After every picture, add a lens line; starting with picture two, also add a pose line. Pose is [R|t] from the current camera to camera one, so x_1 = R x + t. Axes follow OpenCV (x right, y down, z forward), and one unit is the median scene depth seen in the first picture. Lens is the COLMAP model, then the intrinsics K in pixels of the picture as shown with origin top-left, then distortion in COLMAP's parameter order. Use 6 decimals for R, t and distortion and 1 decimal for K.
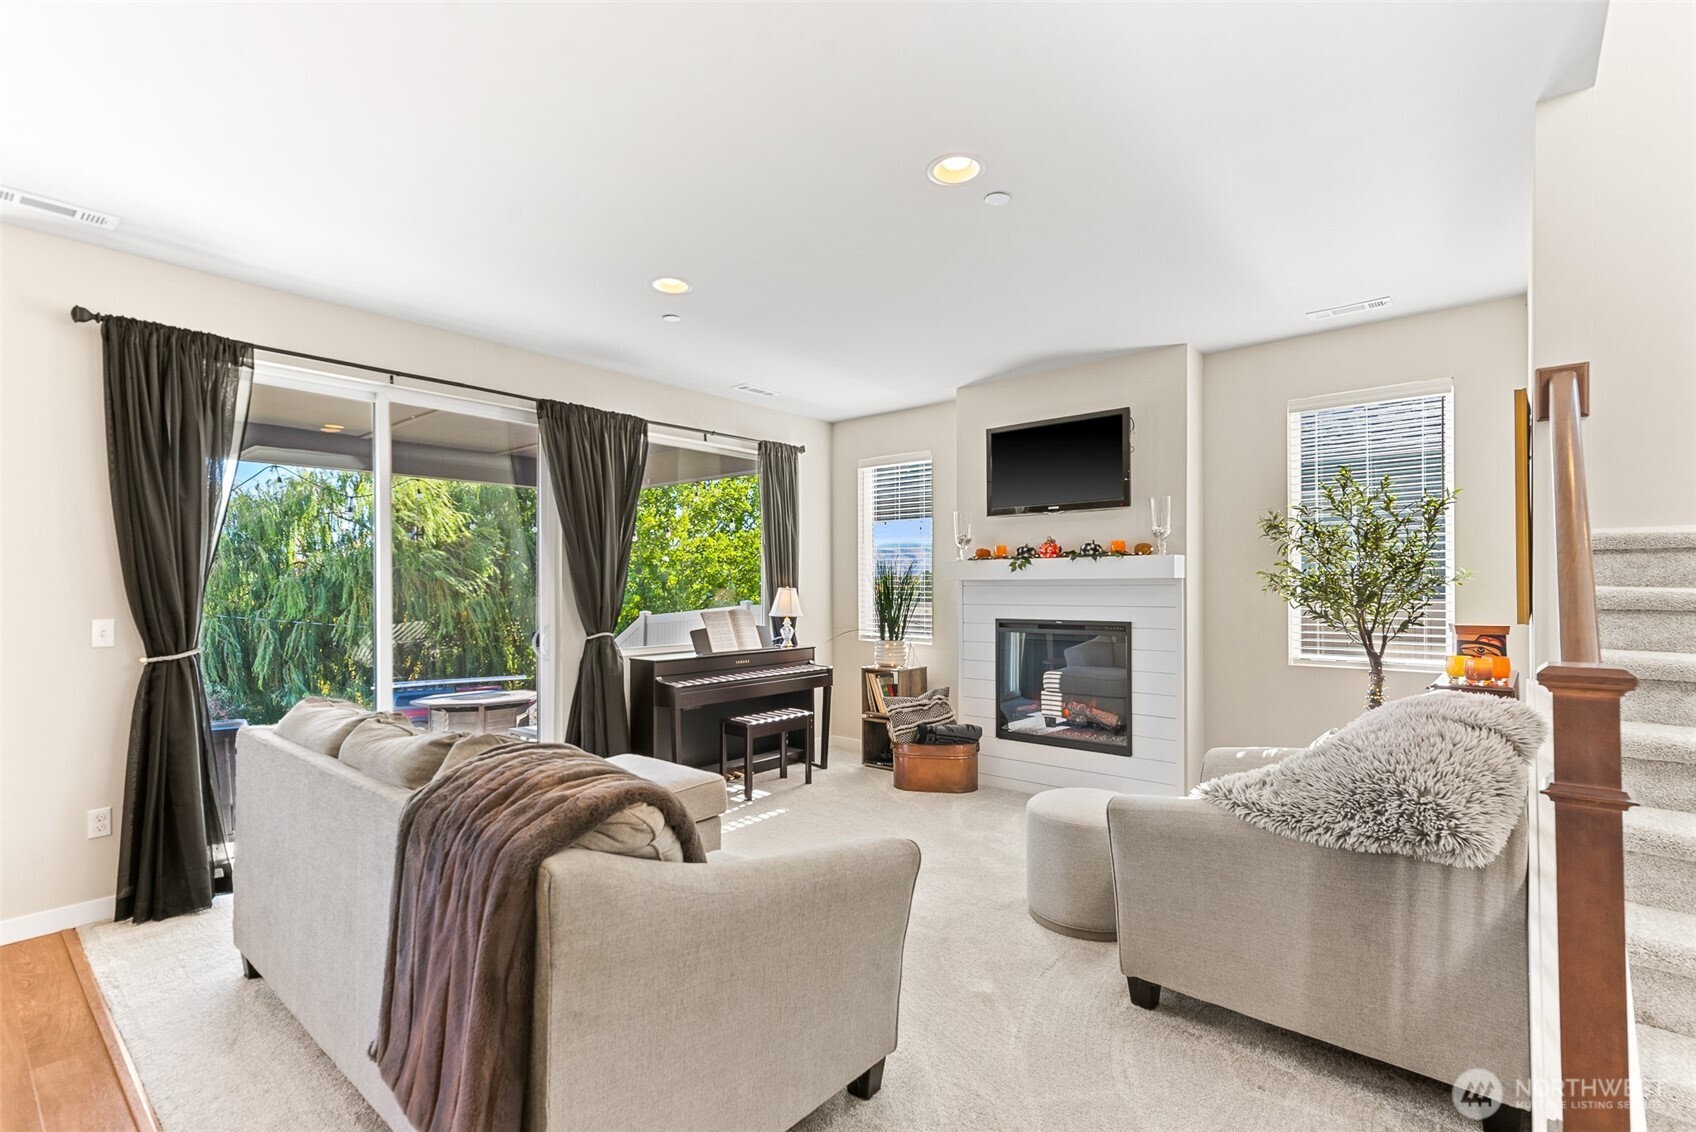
lens RADIAL K [[768.5, 0, 854.5], [0, 768.5, 577.4], [0, 0, 1]] dist [0.002490, 0.000821]
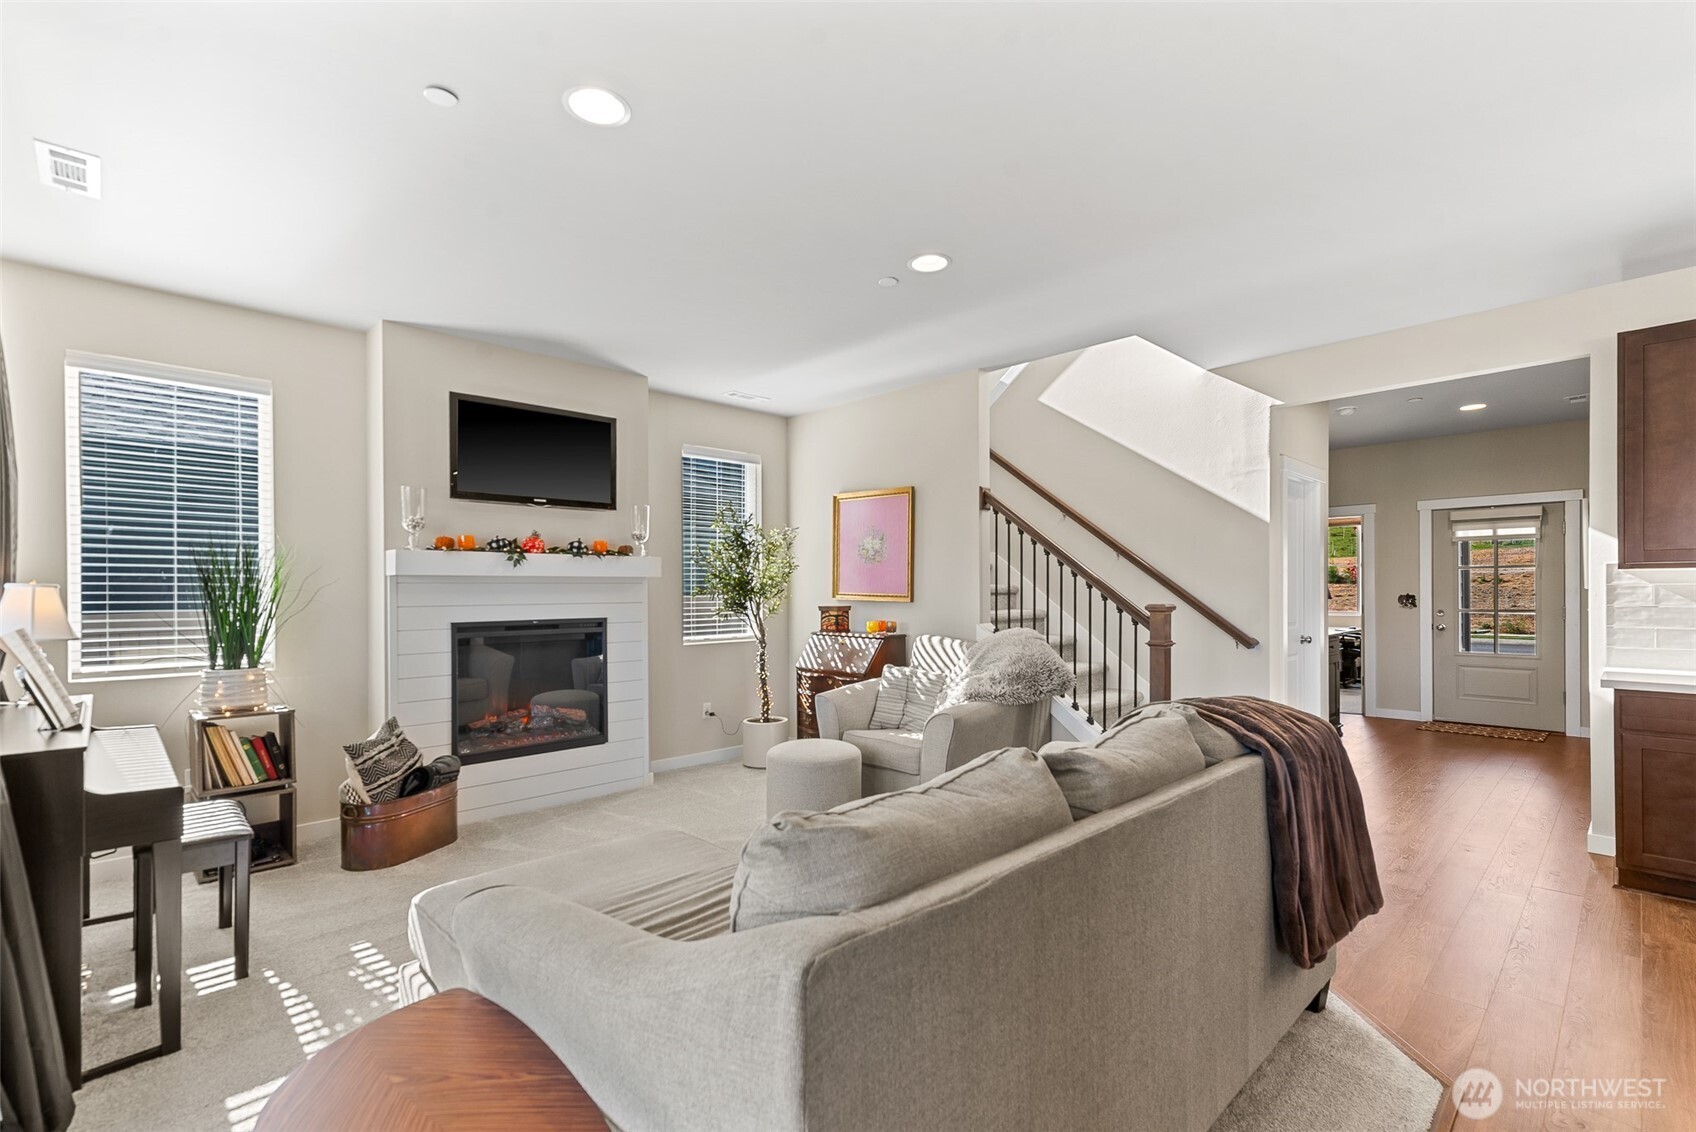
lens RADIAL K [[759.6, 0, 841.3], [0, 759.6, 594.6], [0, 0, 1]] dist [0.002856, 0.000512]
pose [[0.107466, -0.001267, 0.994208, -0.671348], [-0.004804, 0.999987, 0.001793, 0.022588], [-0.994197, -0.004969, 0.107458, 0.573728]]
